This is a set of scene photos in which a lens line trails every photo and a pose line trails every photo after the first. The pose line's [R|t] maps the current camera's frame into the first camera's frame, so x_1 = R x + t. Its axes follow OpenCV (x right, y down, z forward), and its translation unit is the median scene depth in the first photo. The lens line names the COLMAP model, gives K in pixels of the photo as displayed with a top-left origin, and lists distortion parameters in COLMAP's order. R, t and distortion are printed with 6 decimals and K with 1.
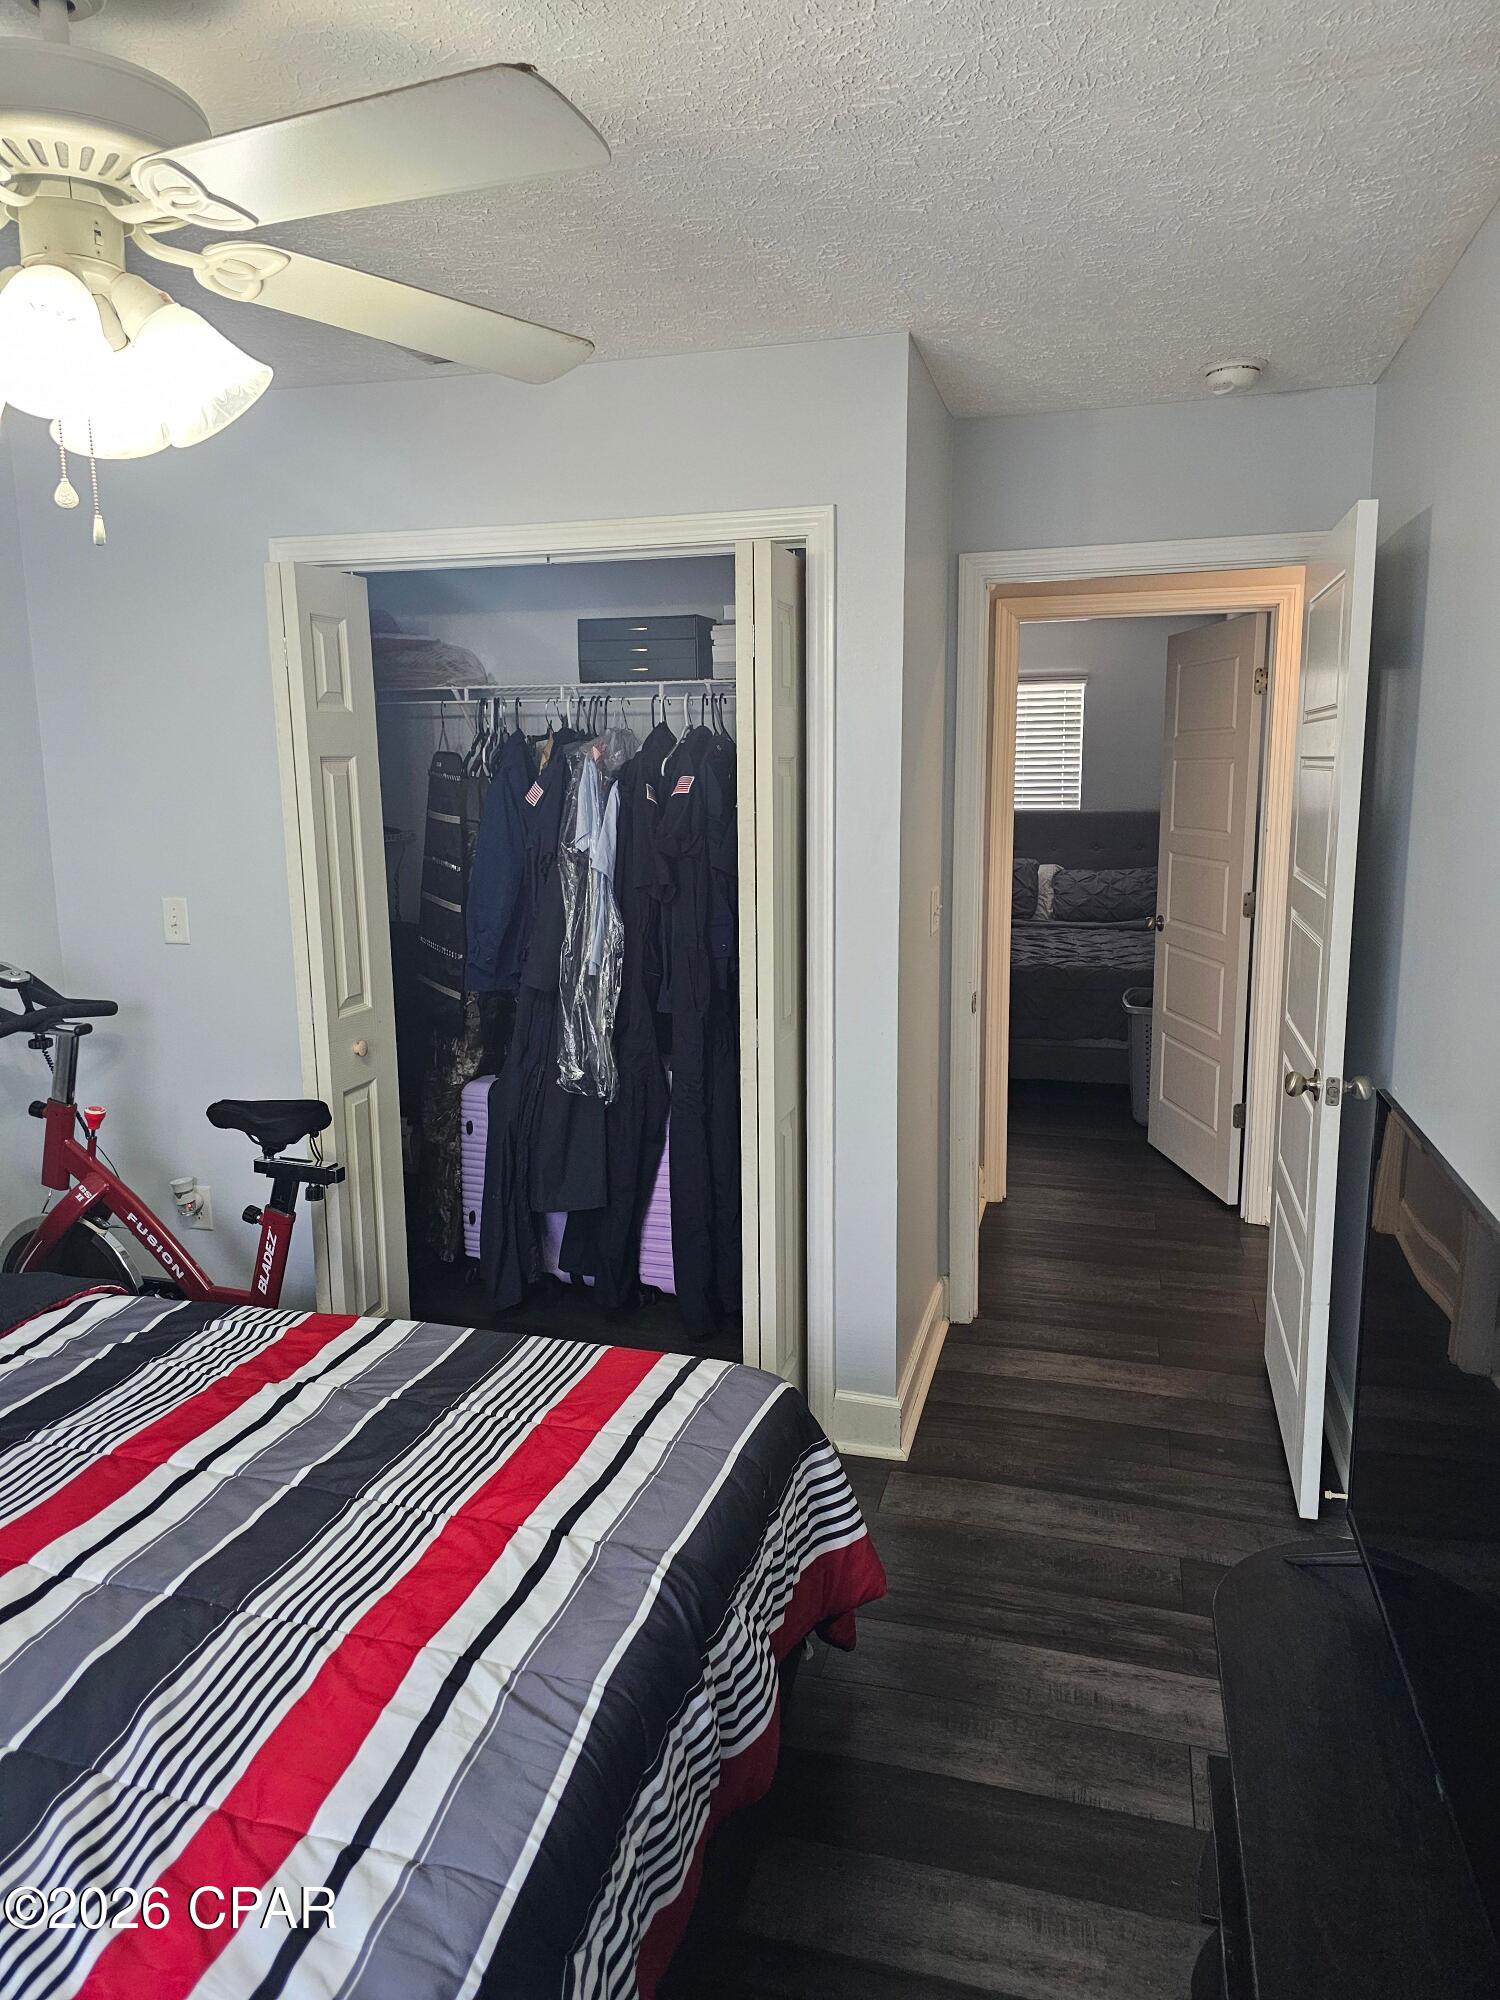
lens RADIAL K [[1337.9, 0, 749.7], [0, 1337.9, 998.5], [0, 0, 1]] dist [0.059627, -0.053962]
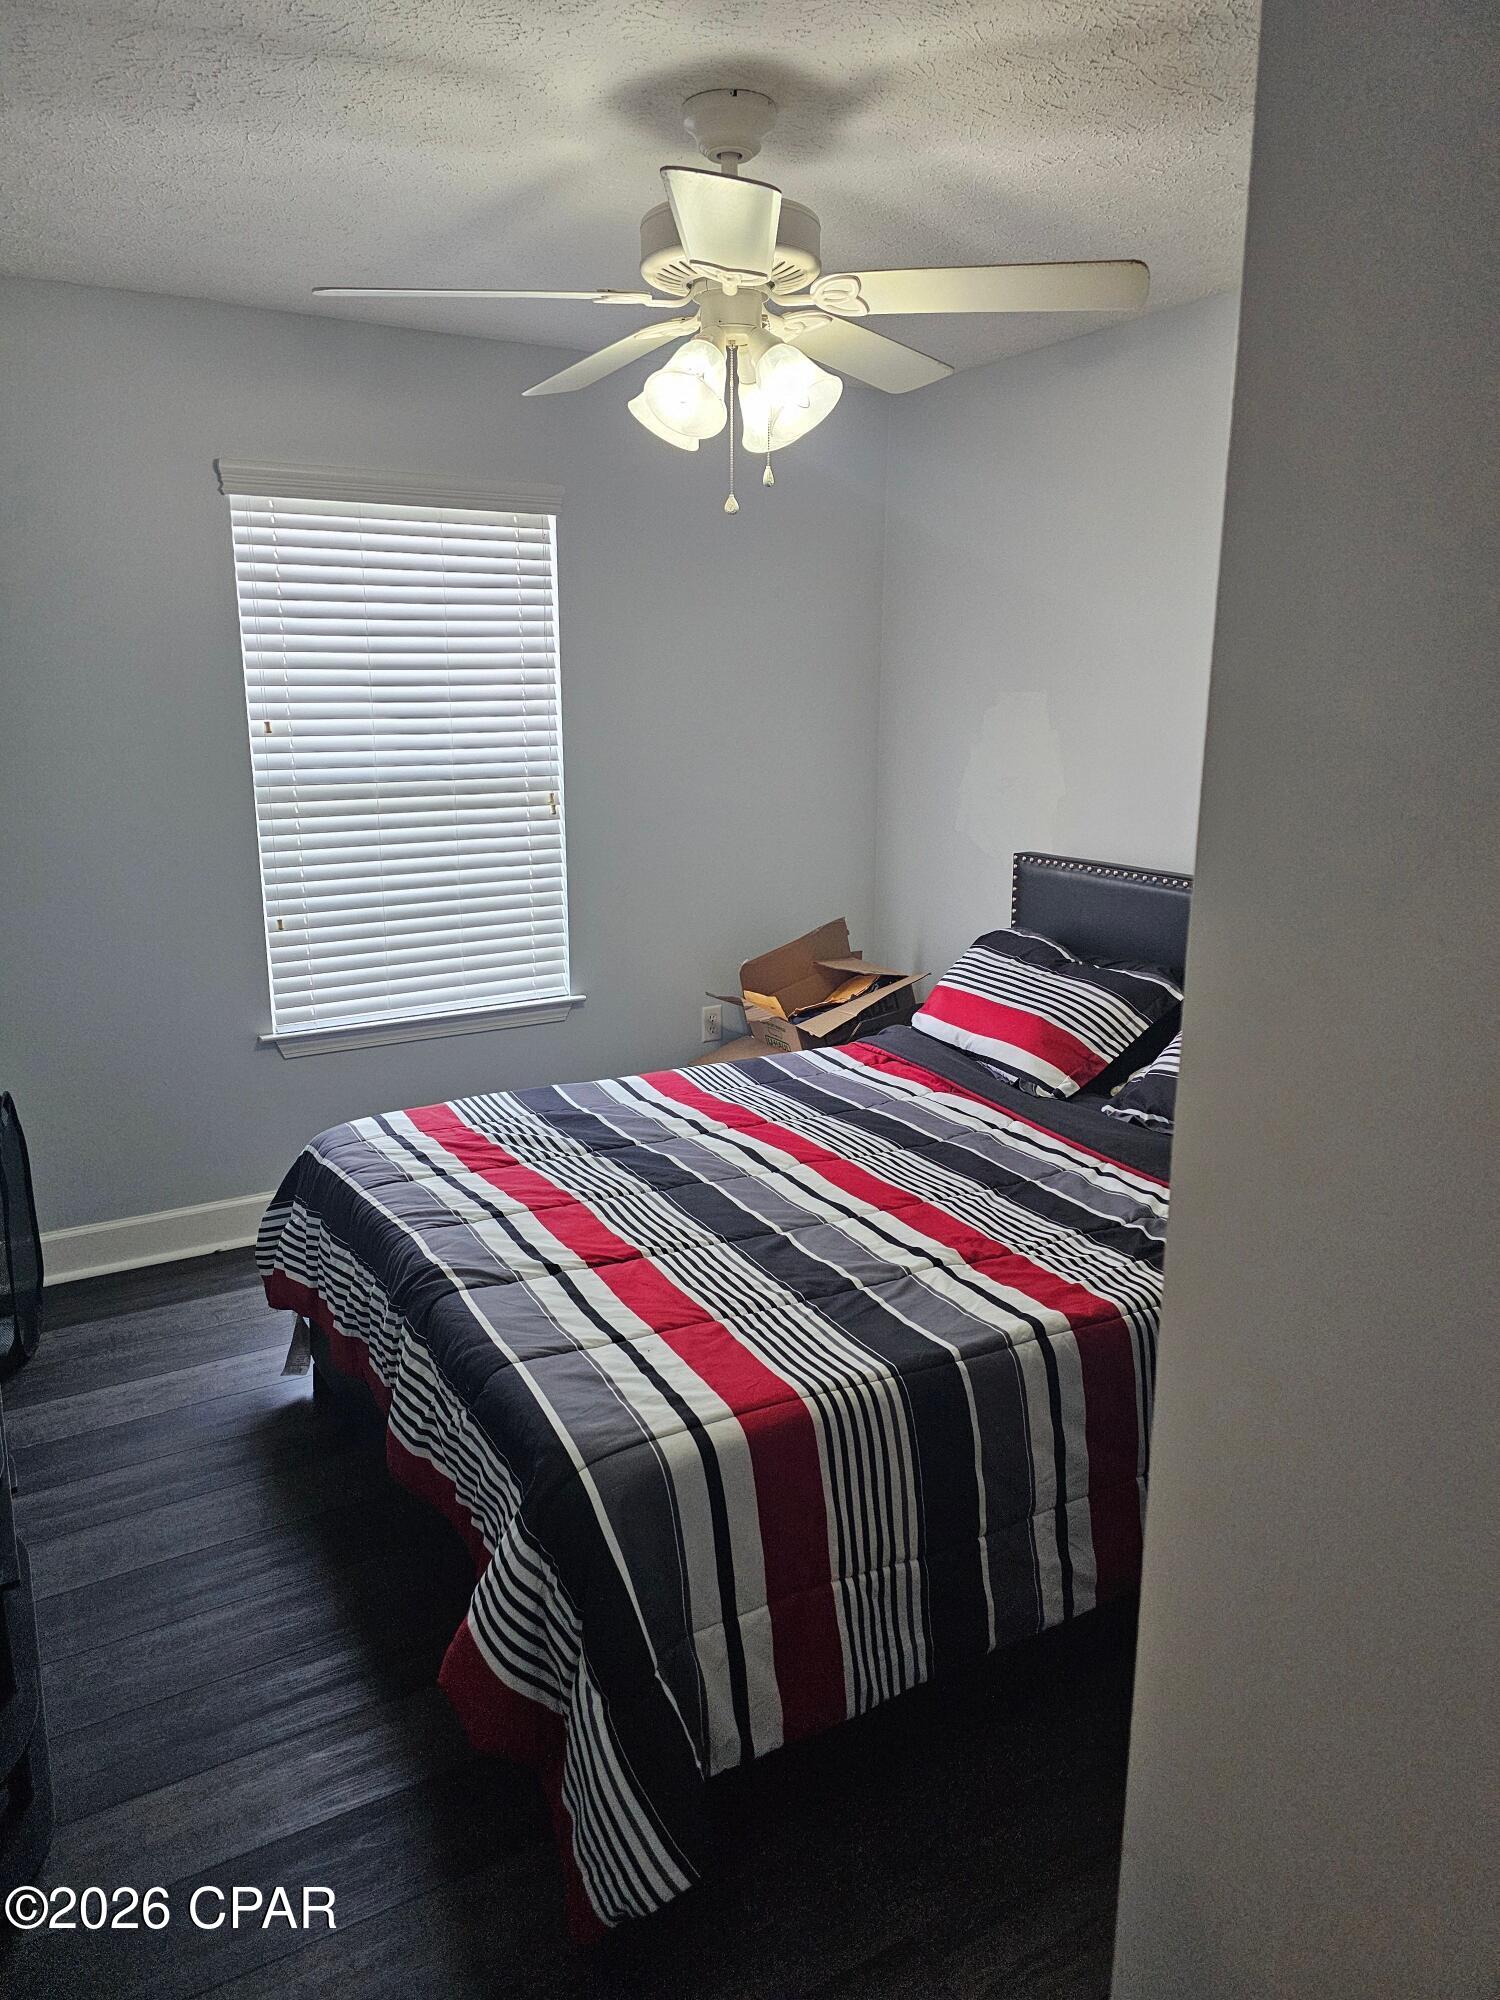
lens RADIAL K [[1337.9, 0, 753.9], [0, 1337.9, 1001.6], [0, 0, 1]] dist [0.059627, -0.053962]
pose [[-0.694777, 0.180065, -0.696320, 0.478765], [-0.120951, 0.925113, 0.359912, -0.272209], [0.708982, 0.334279, -0.620969, 1.539866]]
